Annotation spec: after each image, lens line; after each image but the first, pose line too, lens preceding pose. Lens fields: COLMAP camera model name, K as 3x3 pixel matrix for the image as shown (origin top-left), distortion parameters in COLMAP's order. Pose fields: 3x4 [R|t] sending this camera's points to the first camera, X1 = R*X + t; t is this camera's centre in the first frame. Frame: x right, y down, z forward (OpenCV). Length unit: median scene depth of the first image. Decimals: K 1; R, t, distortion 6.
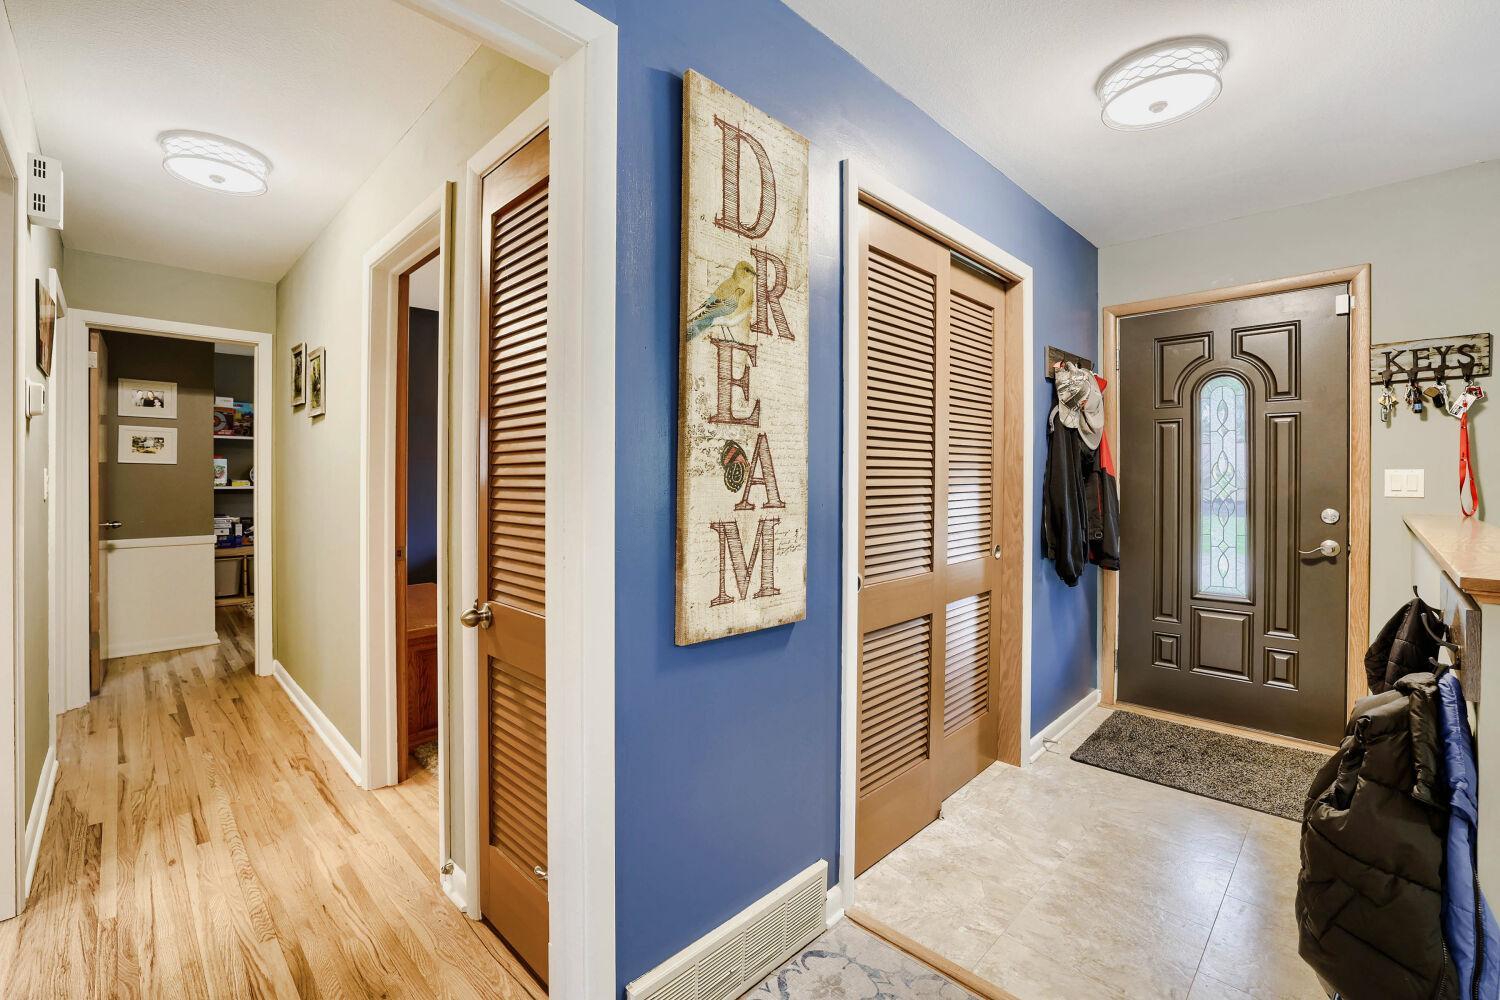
lens RADIAL K [[649.0, 0, 755.2], [0, 649.0, 481.9], [0, 0, 1]] dist [-0.015893, 0.000339]
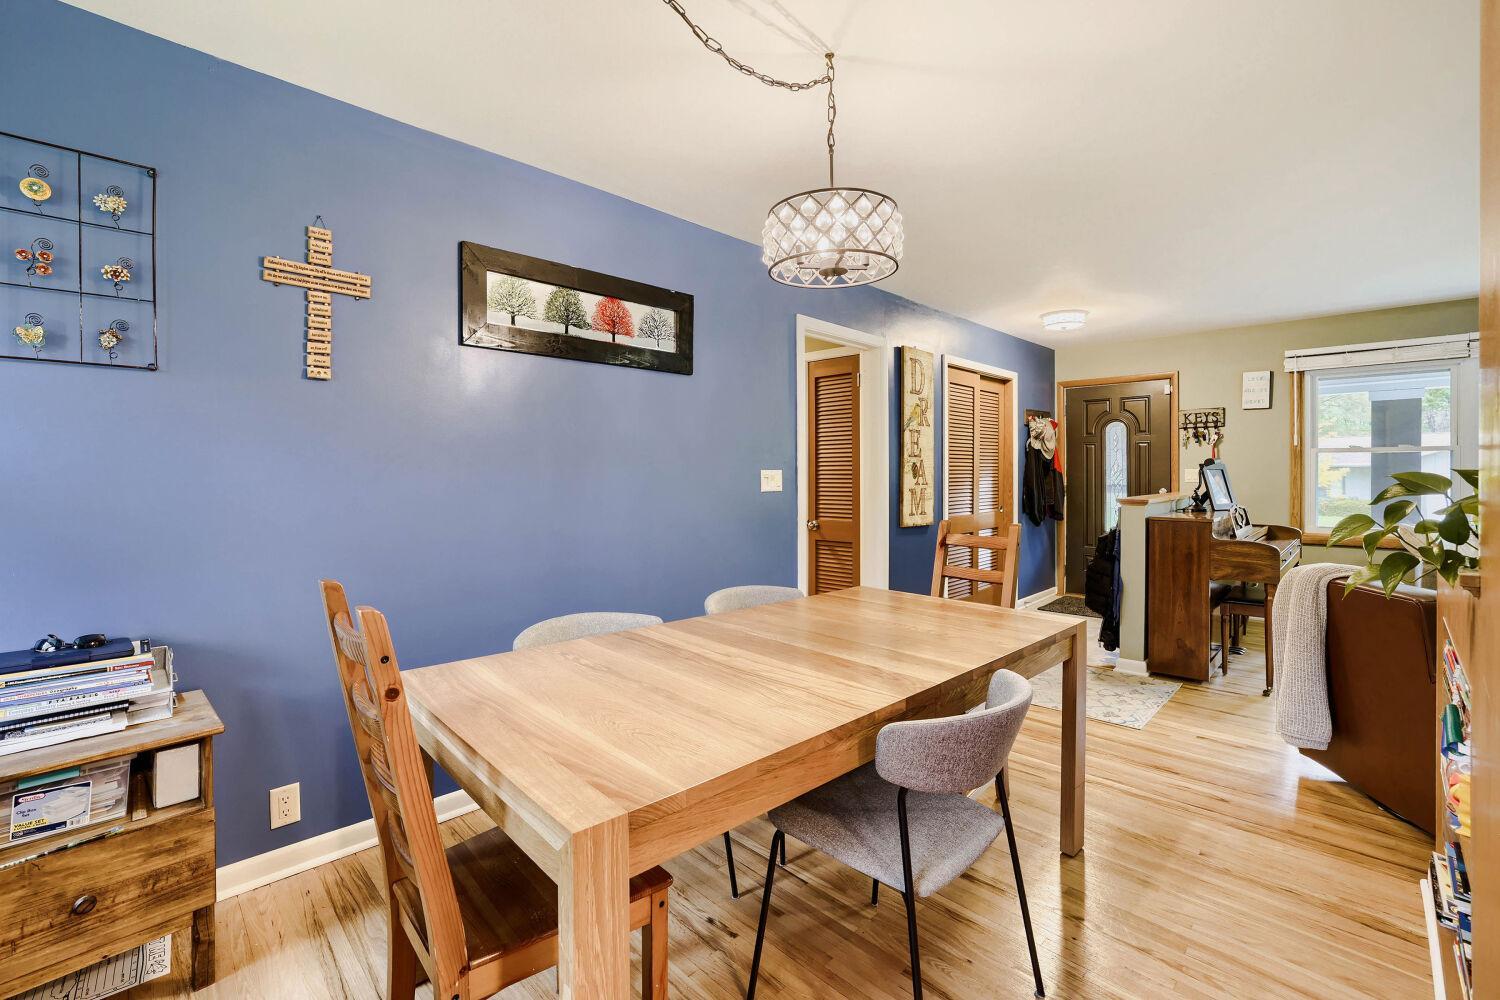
lens RADIAL K [[649.0, 0, 755.2], [0, 649.0, 481.9], [0, 0, 1]] dist [-0.015893, 0.000339]
pose [[0.999977, -0.005129, -0.004336, -0.460579], [0.005154, 0.999970, 0.005780, 0.004080], [0.004306, -0.005803, 0.999974, -1.228697]]
